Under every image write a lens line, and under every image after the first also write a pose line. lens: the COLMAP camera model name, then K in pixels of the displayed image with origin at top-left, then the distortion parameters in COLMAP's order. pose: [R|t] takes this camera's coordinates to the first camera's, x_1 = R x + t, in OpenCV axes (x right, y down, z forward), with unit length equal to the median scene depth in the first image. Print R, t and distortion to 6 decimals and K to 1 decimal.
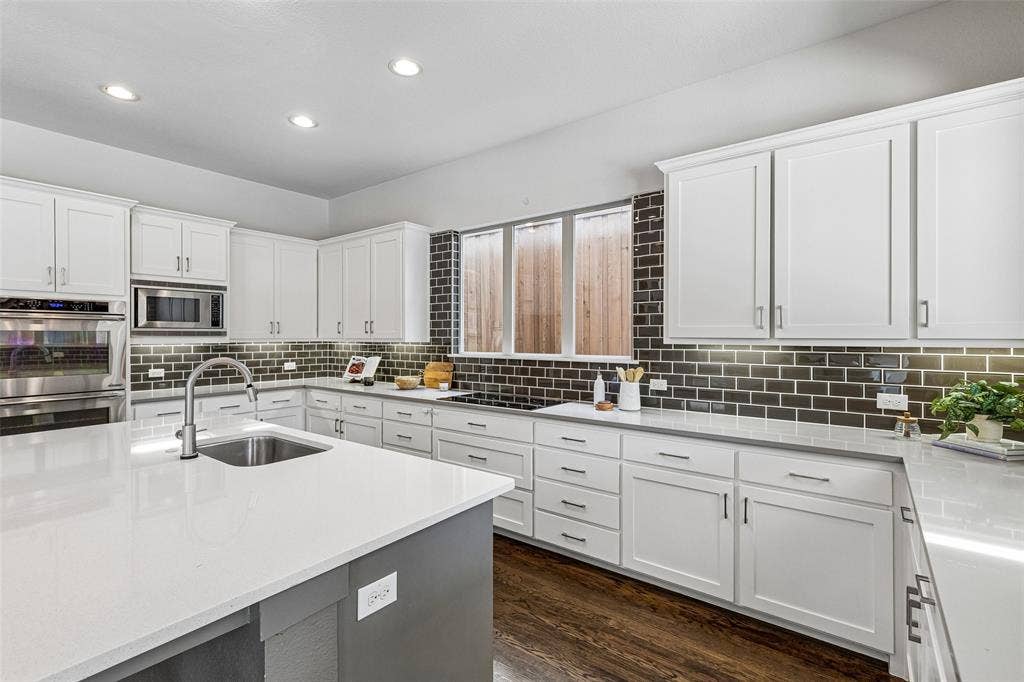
lens RADIAL K [[464.2, 0, 518.6], [0, 464.2, 334.8], [0, 0, 1]] dist [0.003460, -0.000700]
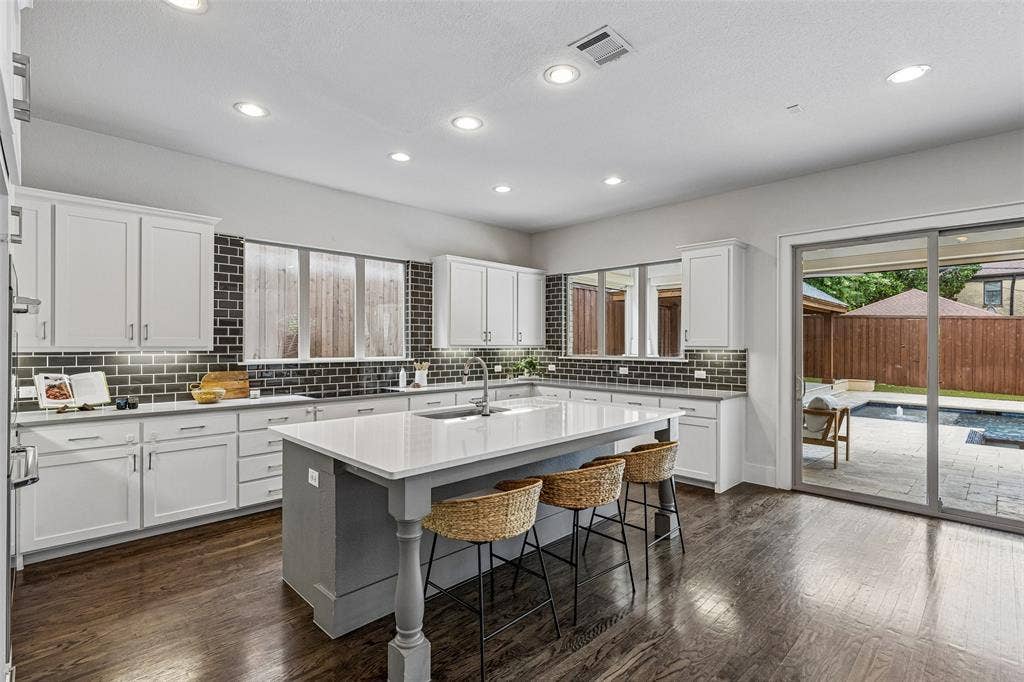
lens RADIAL K [[464.2, 0, 507.4], [0, 464.2, 343.8], [0, 0, 1]] dist [0.003460, -0.000700]
pose [[0.174738, -0.001810, 0.984613, -1.104808], [-0.009150, 0.999952, 0.003462, -0.006640], [-0.984572, -0.009614, 0.174713, 0.295727]]
